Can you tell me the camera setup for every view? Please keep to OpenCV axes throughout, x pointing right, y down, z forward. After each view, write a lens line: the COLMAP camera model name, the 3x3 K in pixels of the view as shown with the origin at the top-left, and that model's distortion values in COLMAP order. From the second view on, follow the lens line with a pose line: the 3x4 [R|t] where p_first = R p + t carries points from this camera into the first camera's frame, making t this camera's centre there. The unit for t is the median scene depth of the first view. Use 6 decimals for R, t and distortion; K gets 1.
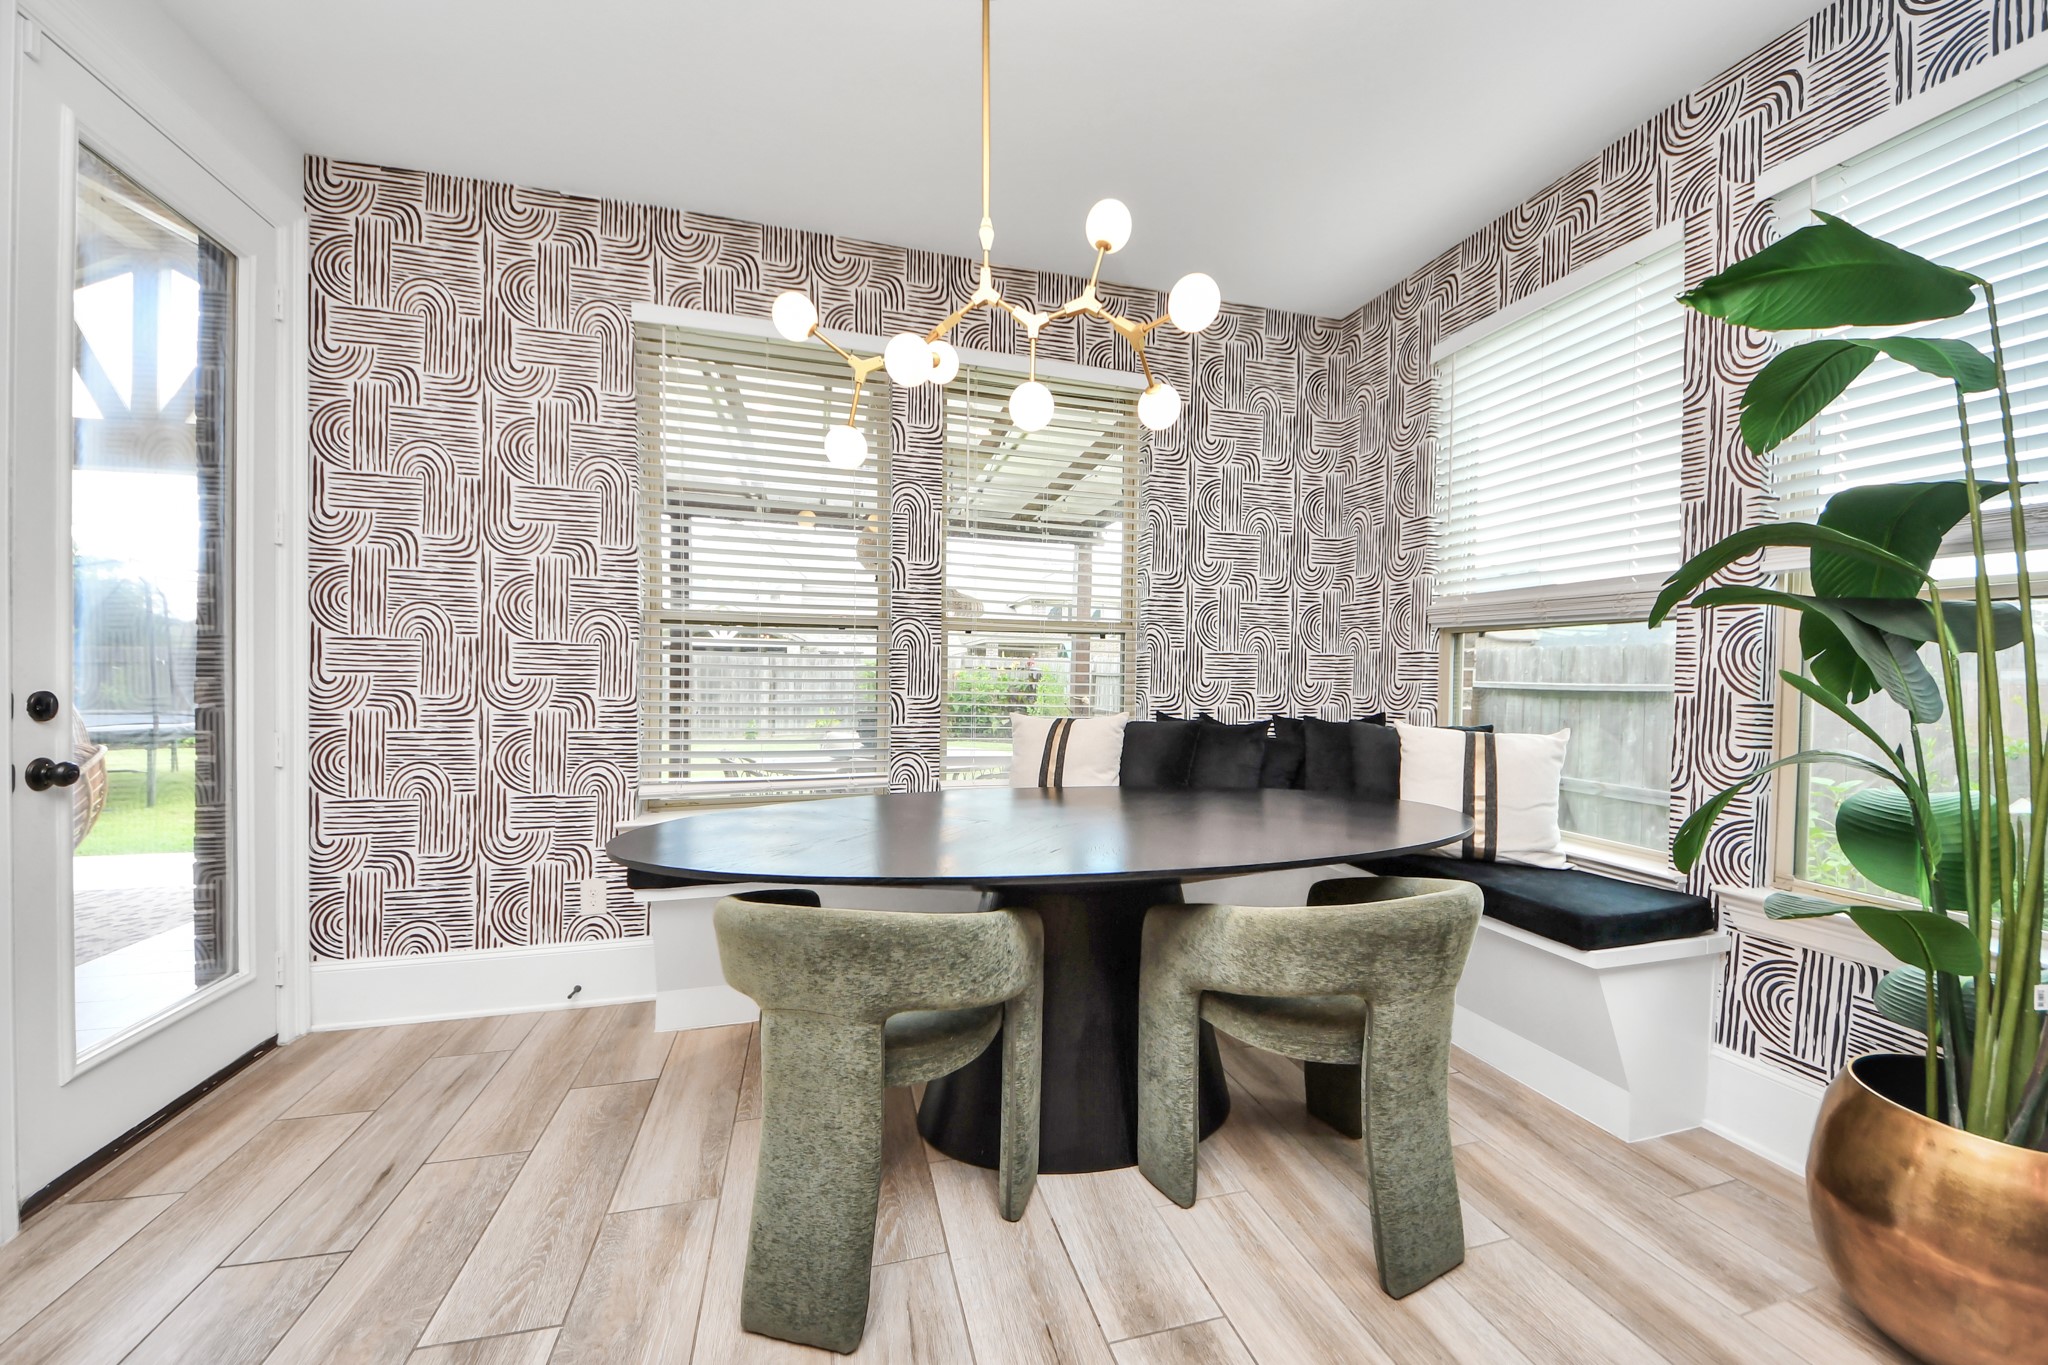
lens RADIAL K [[767.2, 0, 1035.8], [0, 767.2, 683.2], [0, 0, 1]] dist [-0.004158, -0.003154]
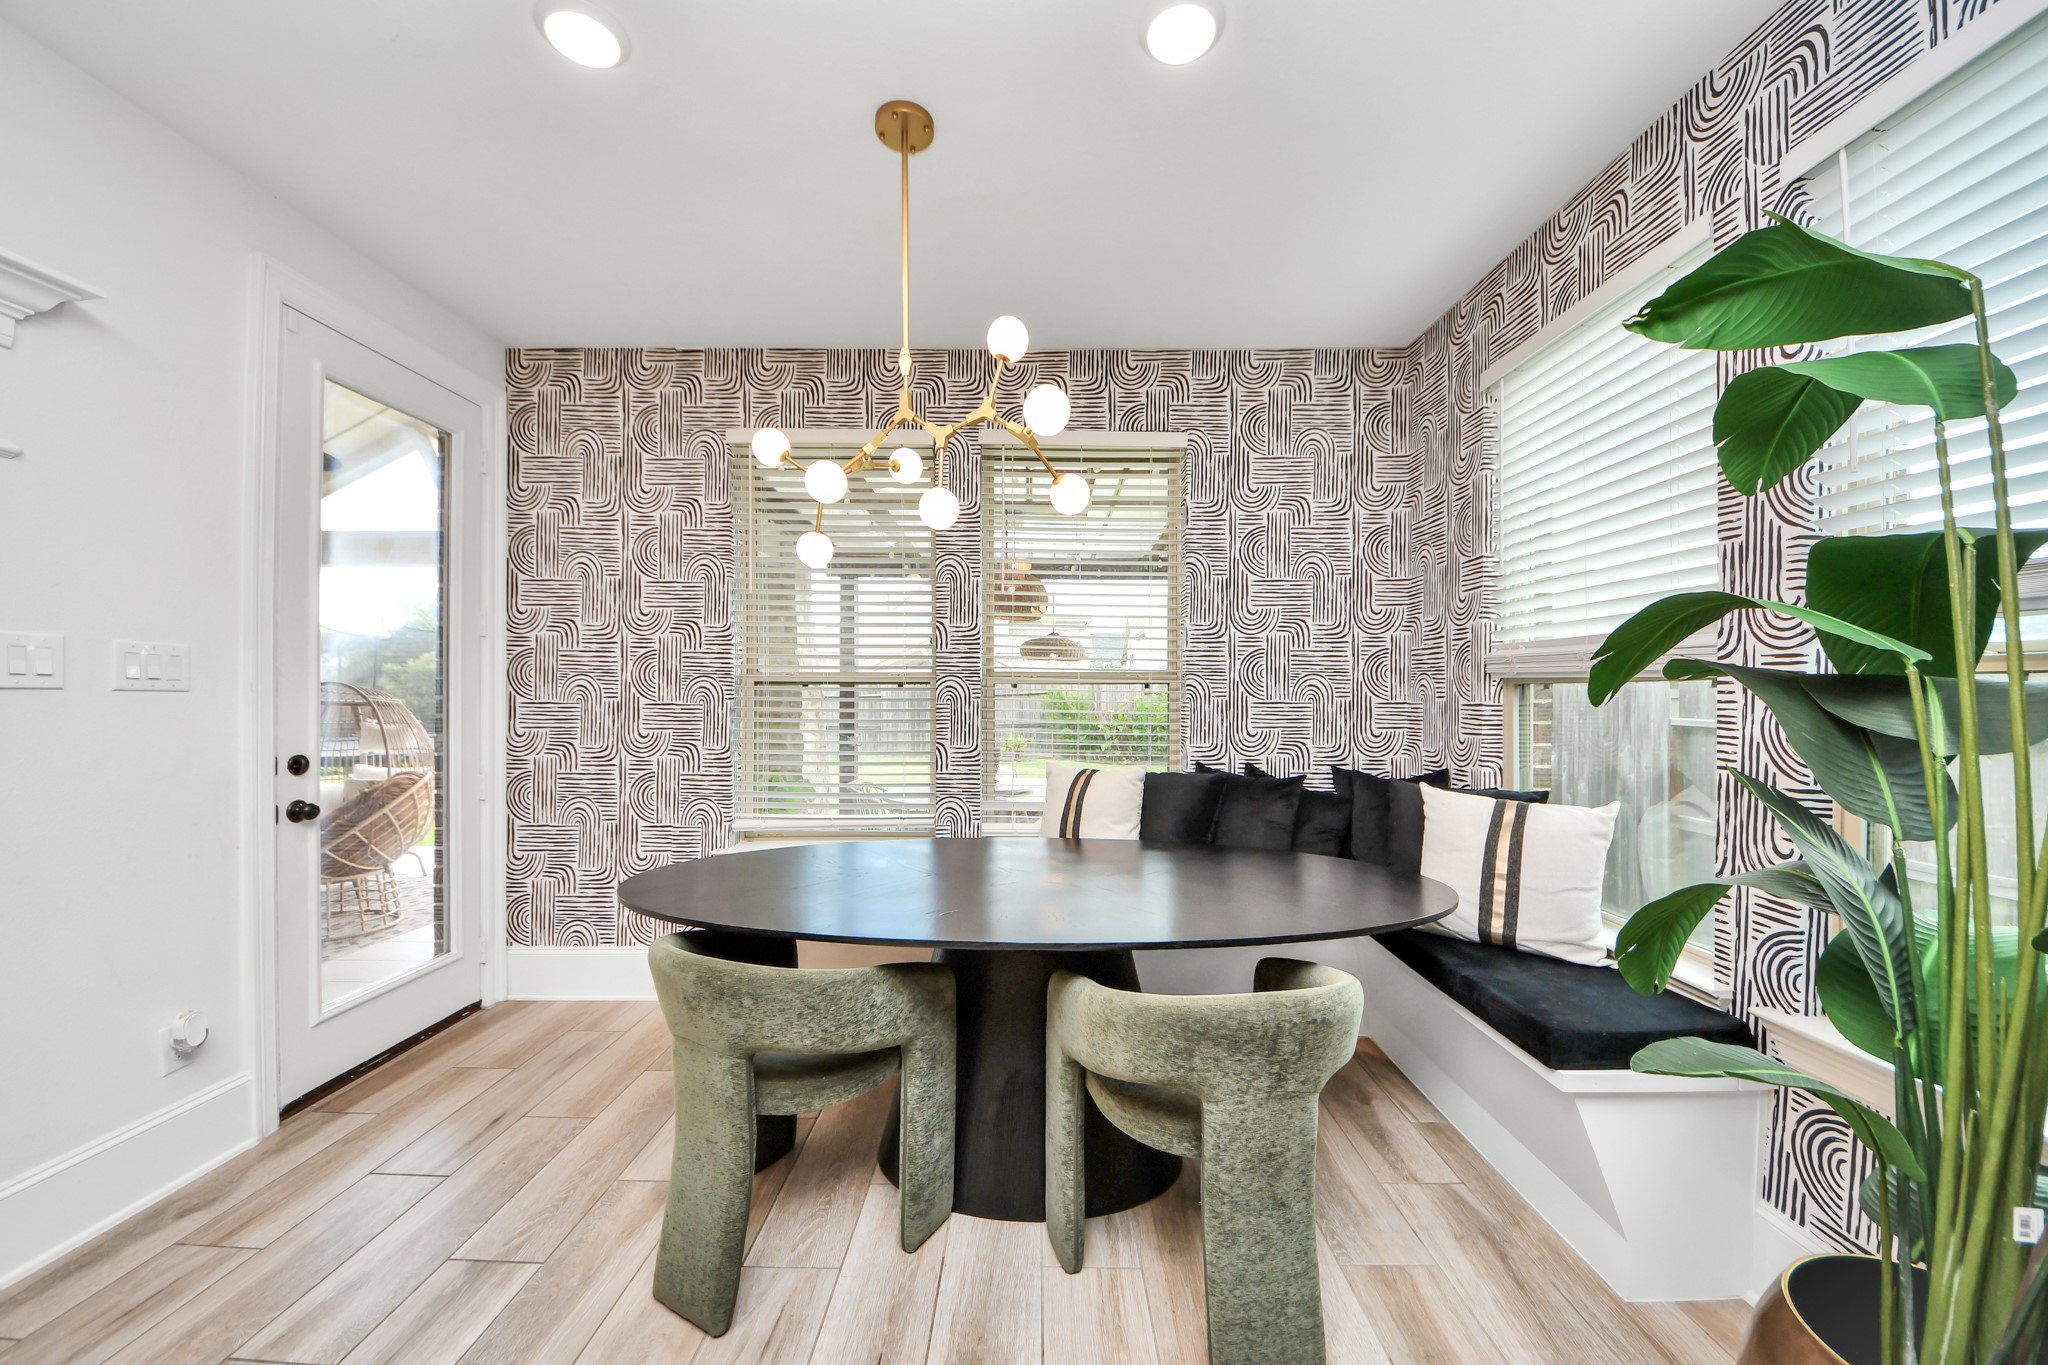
lens RADIAL K [[738.9, 0, 1029.0], [0, 738.9, 682.9], [0, 0, 1]] dist [-0.004311, -0.002098]
pose [[0.960305, -0.012690, -0.278665, 0.328645], [0.004904, 0.999578, -0.028618, -0.060663], [0.278911, 0.026115, 0.959962, 0.008996]]
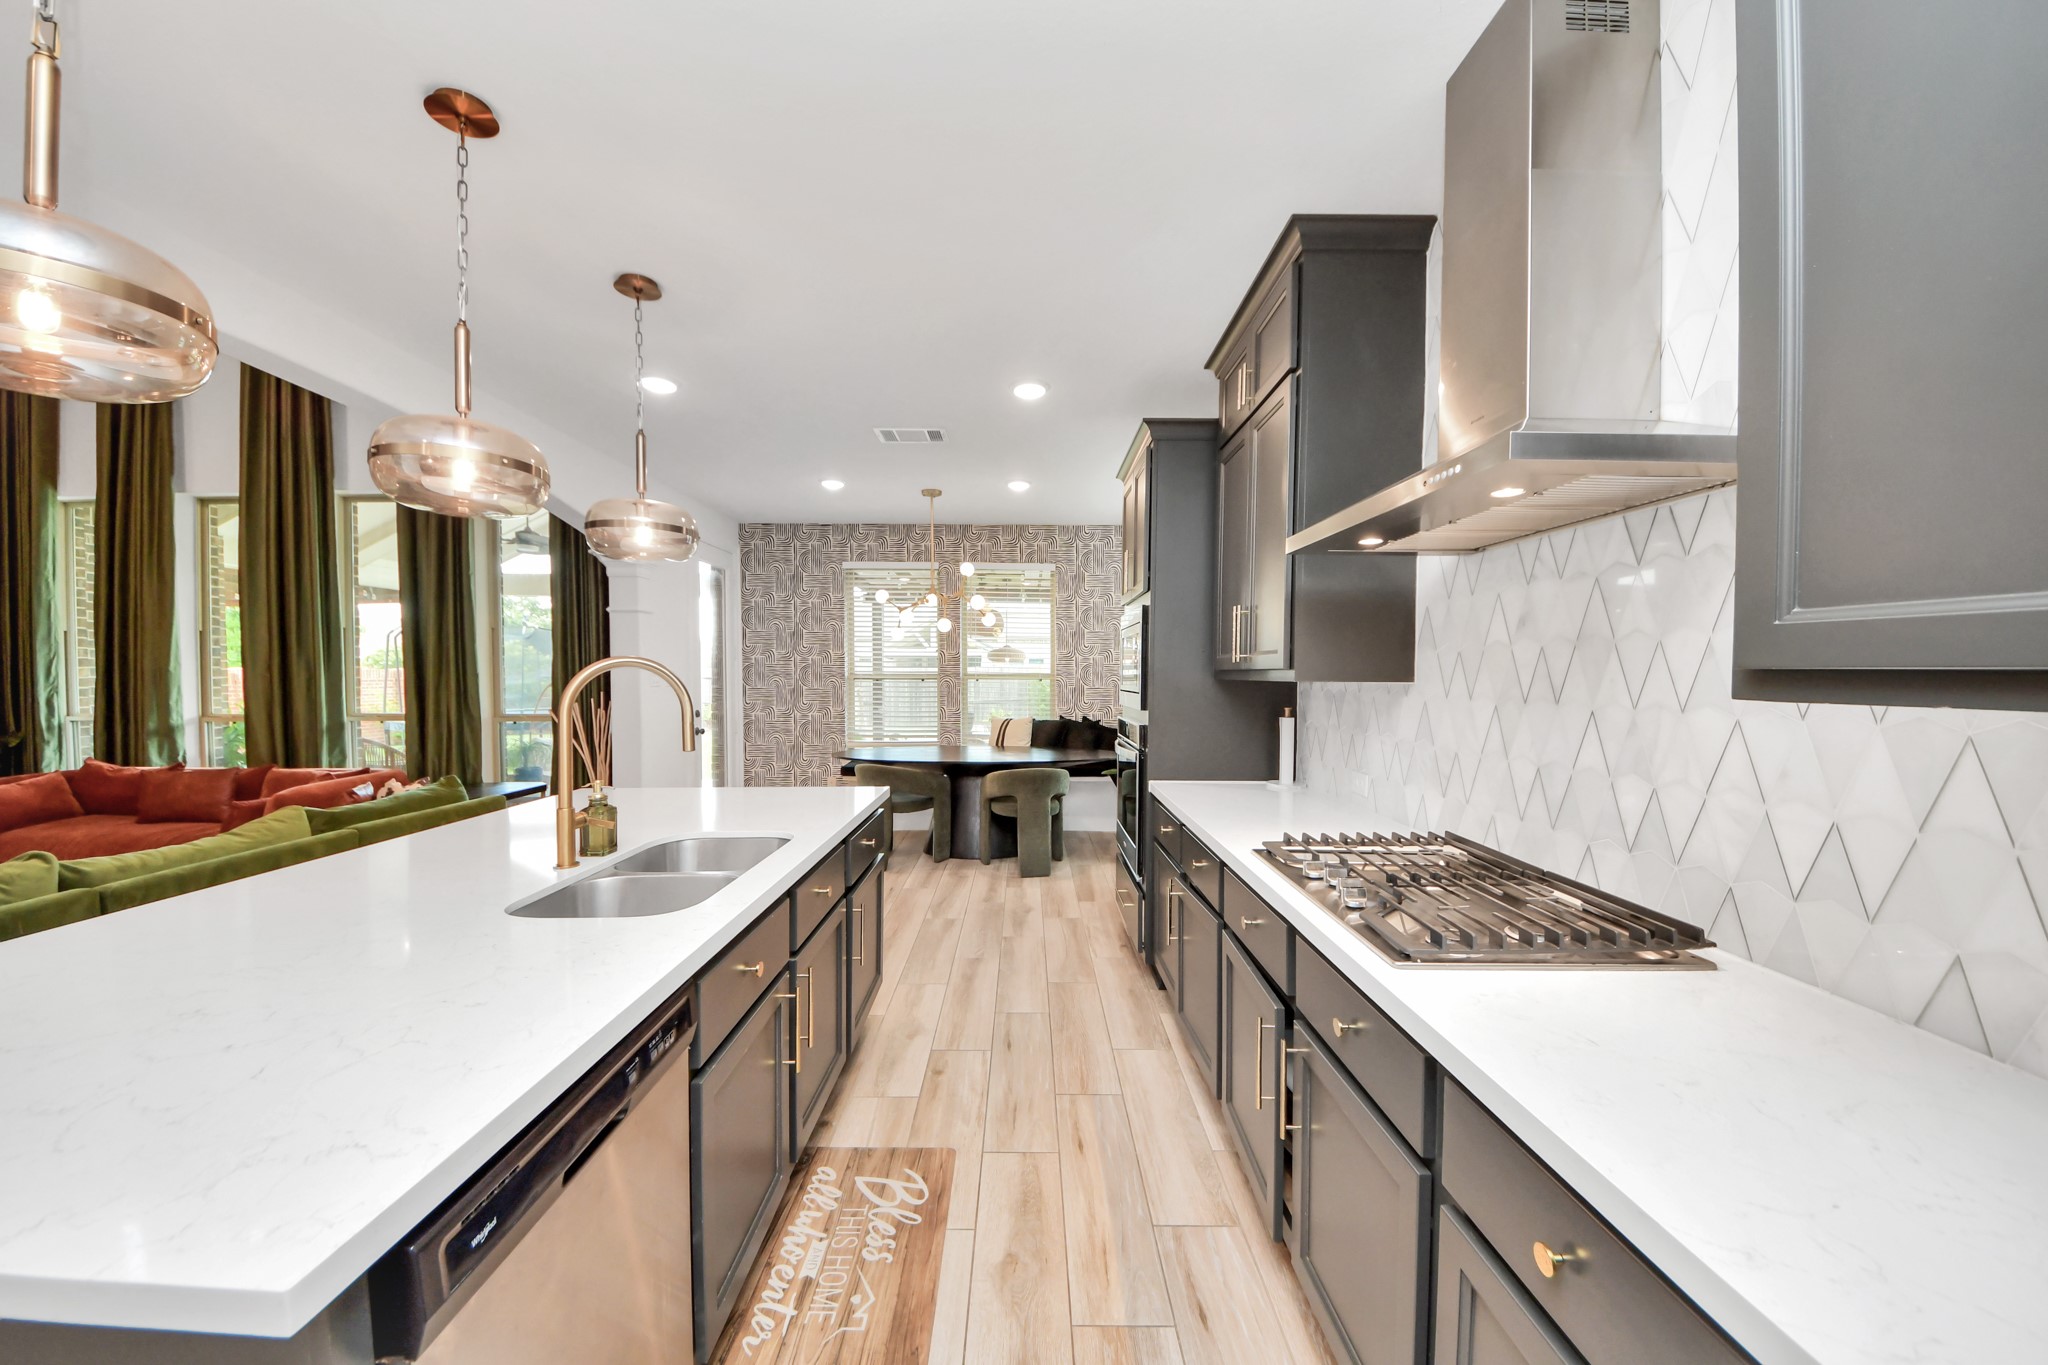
lens RADIAL K [[767.2, 0, 1017.6], [0, 767.2, 685.2], [0, 0, 1]] dist [-0.004158, -0.003154]
pose [[0.964036, -0.009907, -0.265586, 0.944879], [0.006115, 0.999867, -0.015103, -0.025646], [0.265700, 0.012936, 0.963969, -1.737926]]
